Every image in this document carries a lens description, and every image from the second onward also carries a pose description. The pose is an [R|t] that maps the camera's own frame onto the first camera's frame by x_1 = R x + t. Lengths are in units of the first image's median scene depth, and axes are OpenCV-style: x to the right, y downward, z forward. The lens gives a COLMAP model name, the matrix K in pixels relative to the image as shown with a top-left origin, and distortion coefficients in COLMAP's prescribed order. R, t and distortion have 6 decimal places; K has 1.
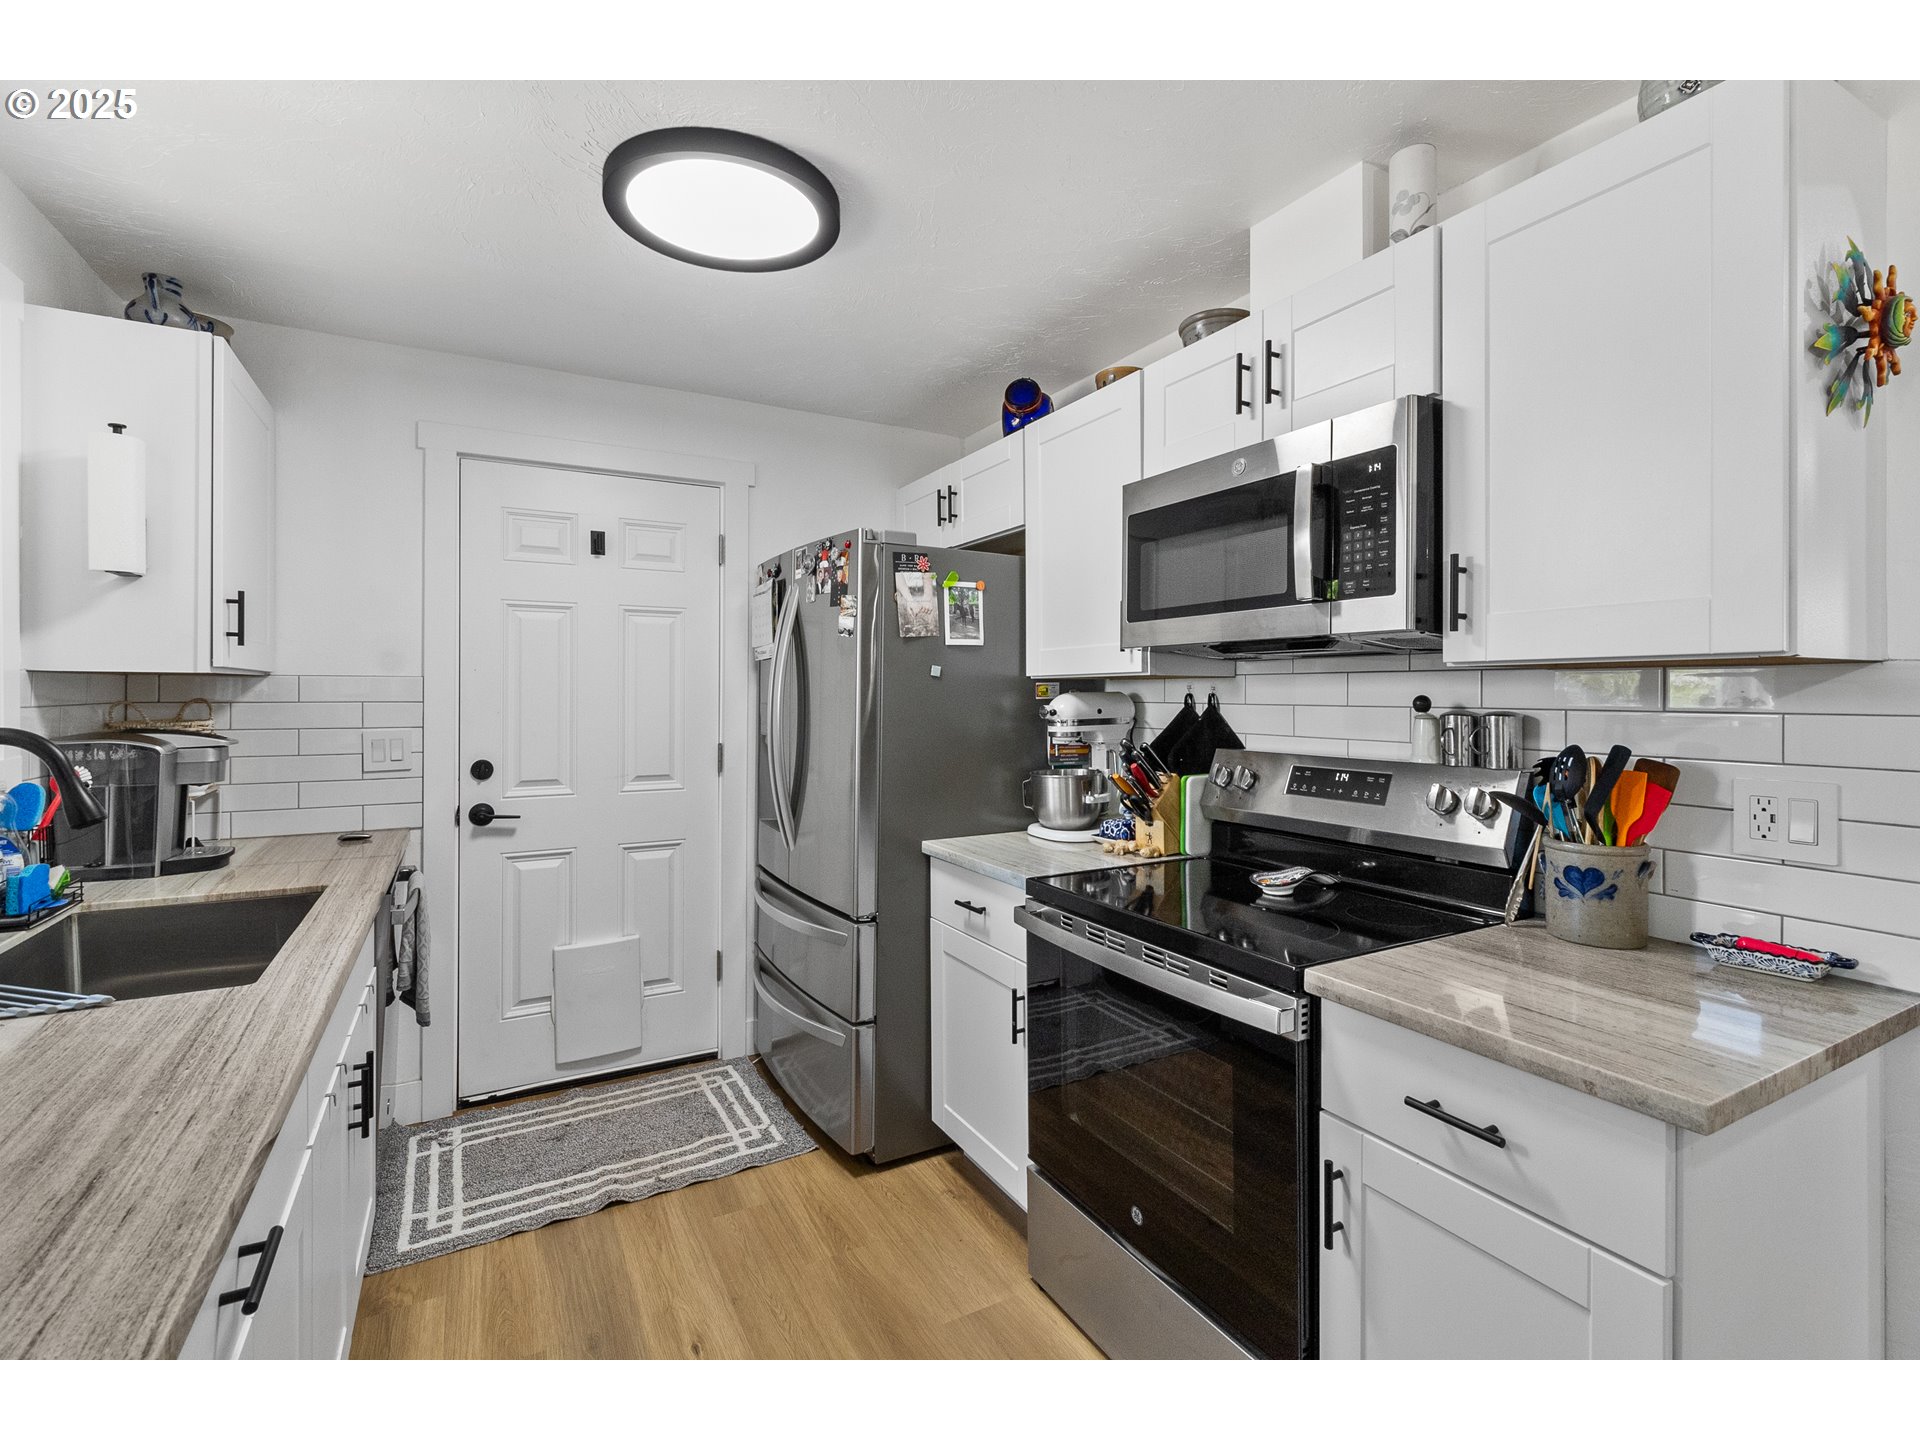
lens RADIAL K [[875.9, 0, 956.5], [0, 875.9, 692.2], [0, 0, 1]] dist [0.000157, -0.000029]
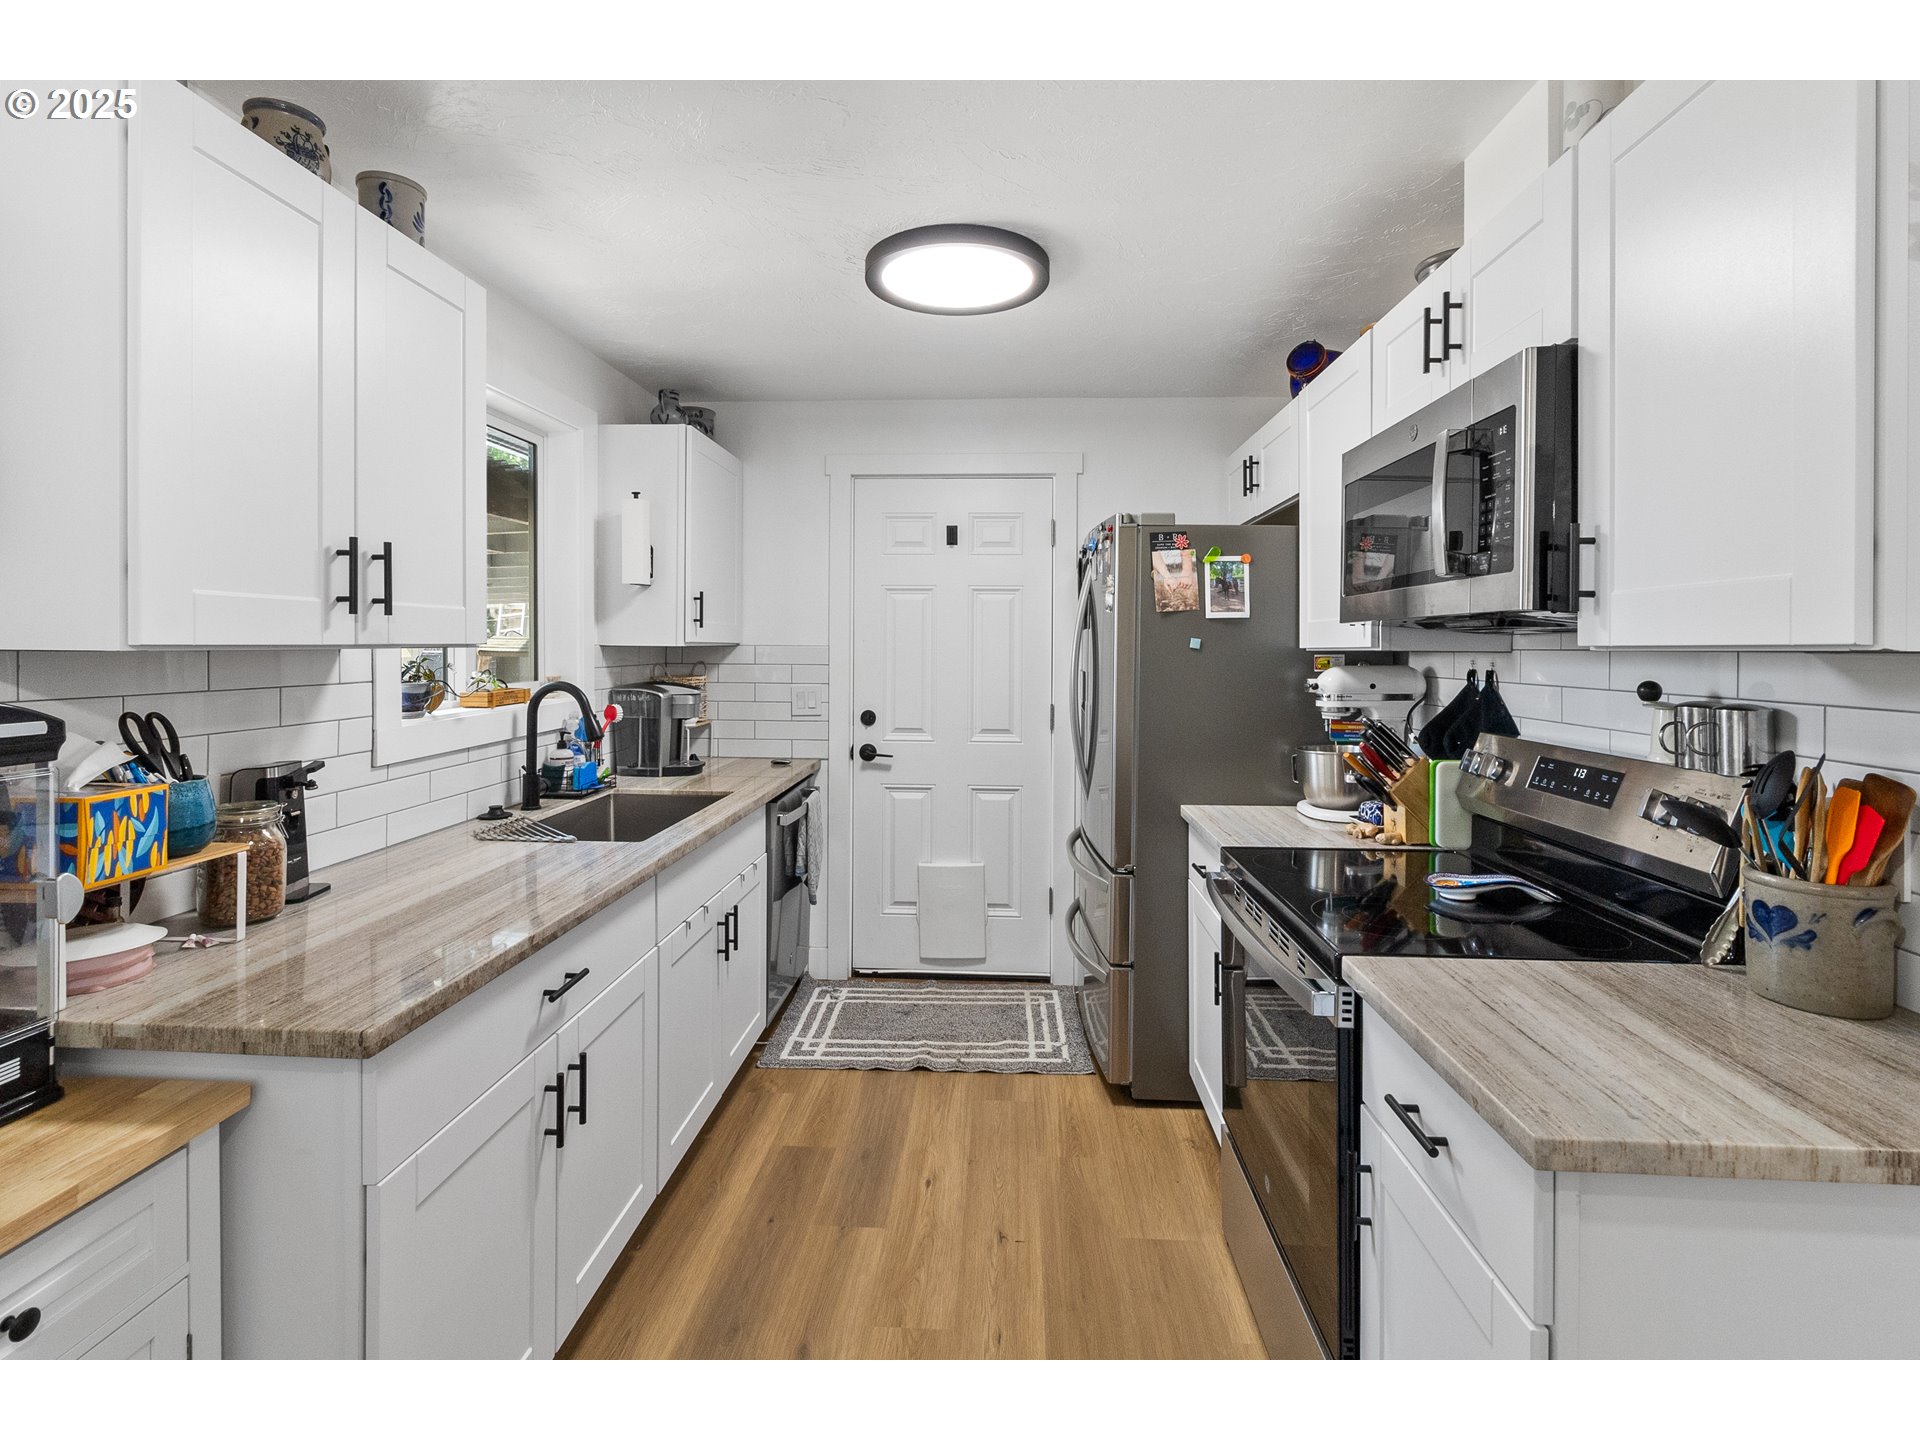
lens RADIAL K [[894.7, 0, 958.9], [0, 894.7, 650.9], [0, 0, 1]] dist [0.000070, -0.000434]
pose [[0.845585, 0.006362, -0.533803, 0.313308], [-0.005321, 0.999980, 0.003489, -0.017845], [0.533814, -0.000110, 0.845602, -0.051322]]
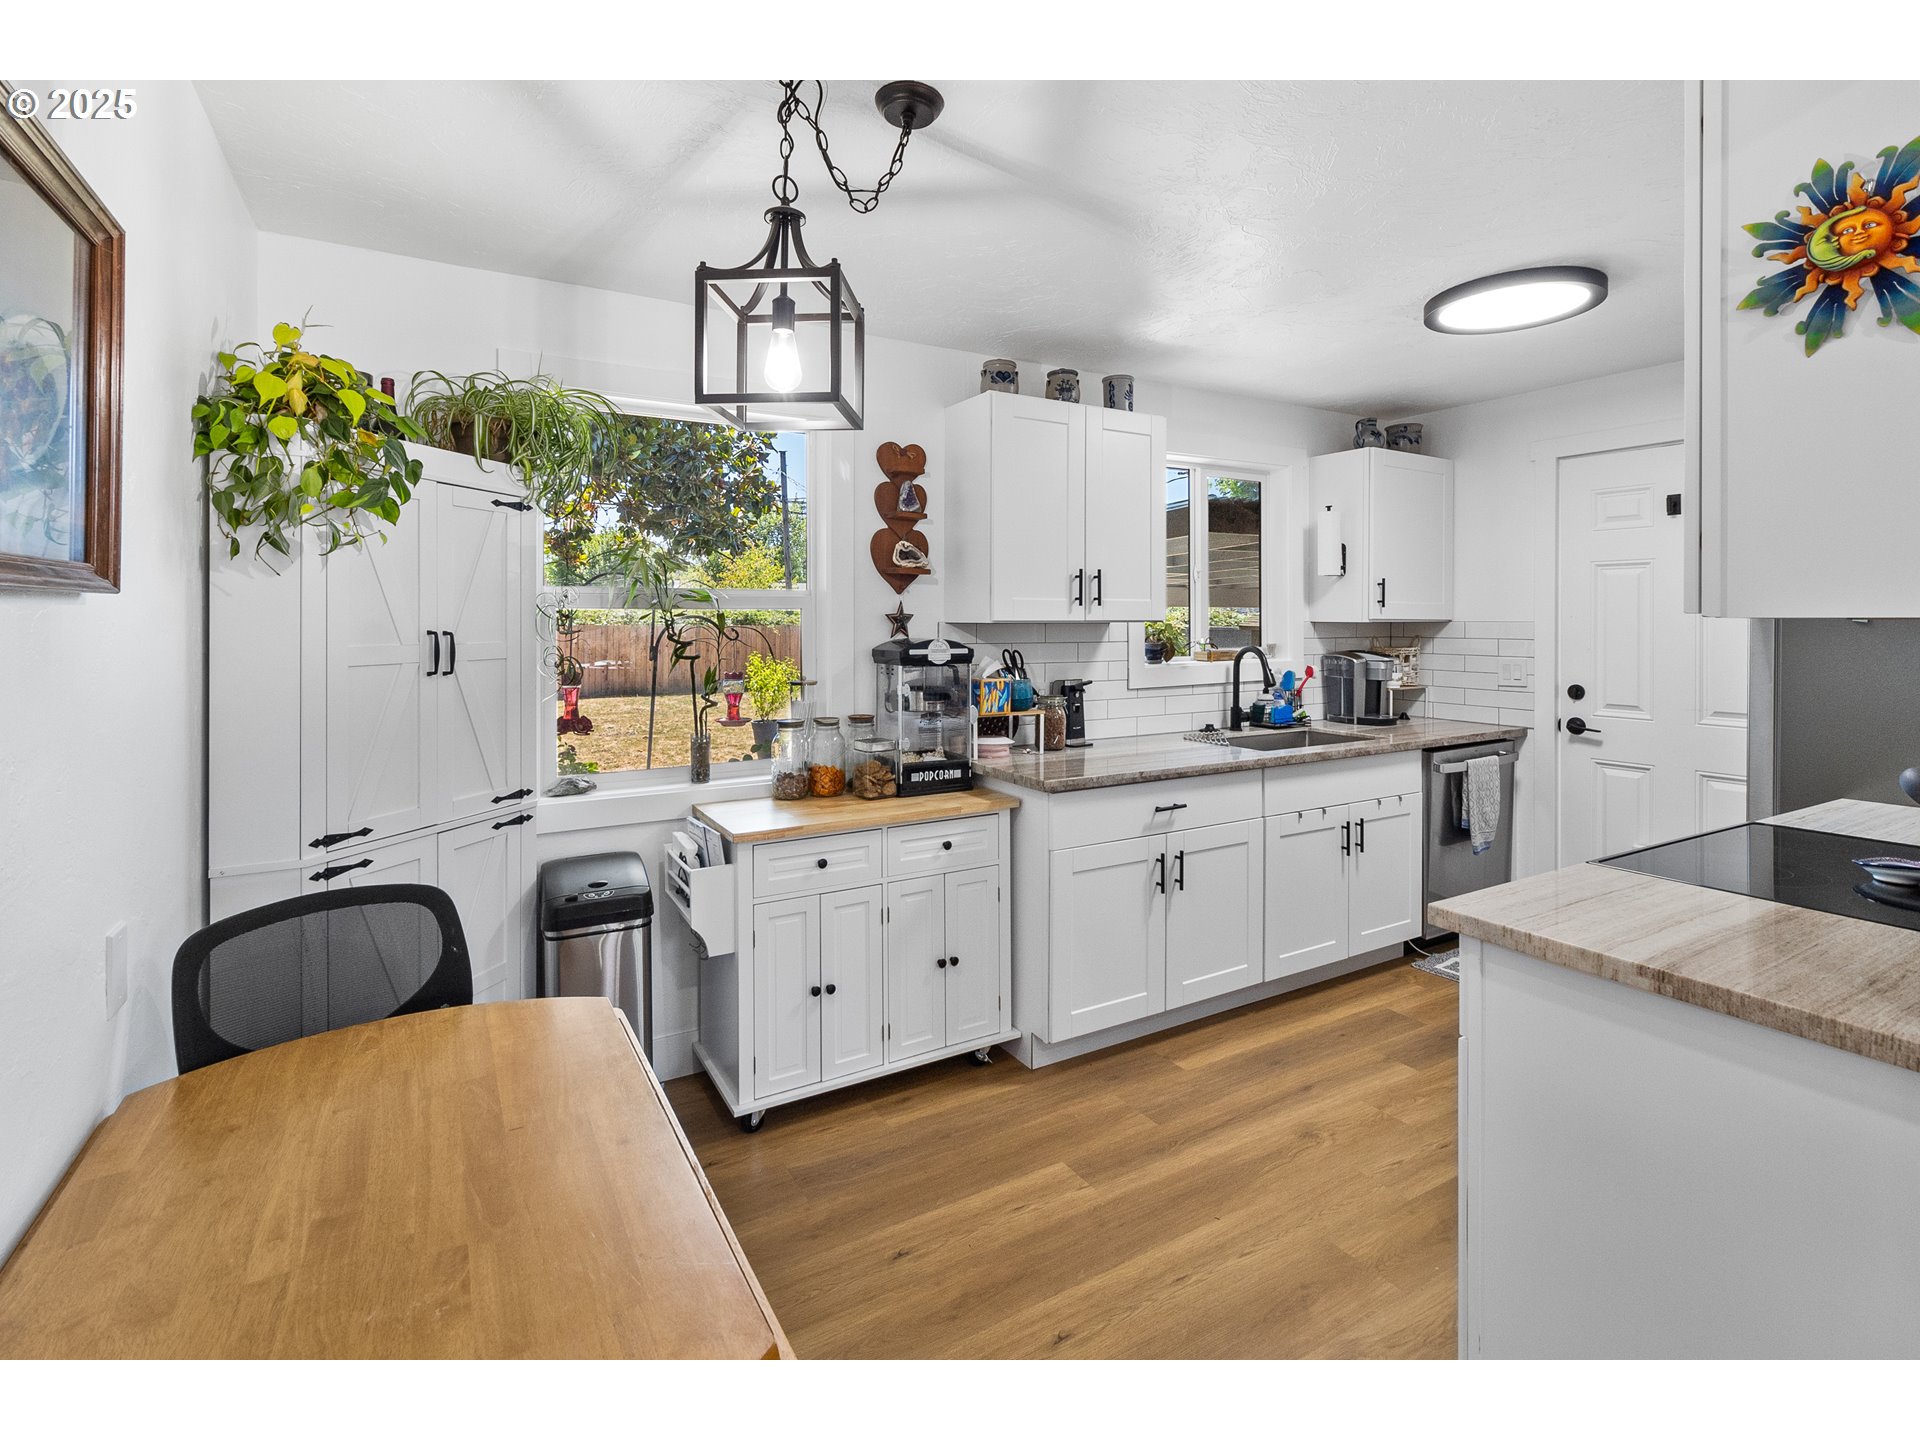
lens RADIAL K [[906.4, 0, 958.7], [0, 906.4, 624.4], [0, 0, 1]] dist [0.000535, -0.000053]
pose [[0.026375, 0.001440, -0.999651, 0.910814], [-0.003875, 0.999992, 0.001338, -0.013283], [0.999645, 0.003838, 0.026380, 0.036357]]
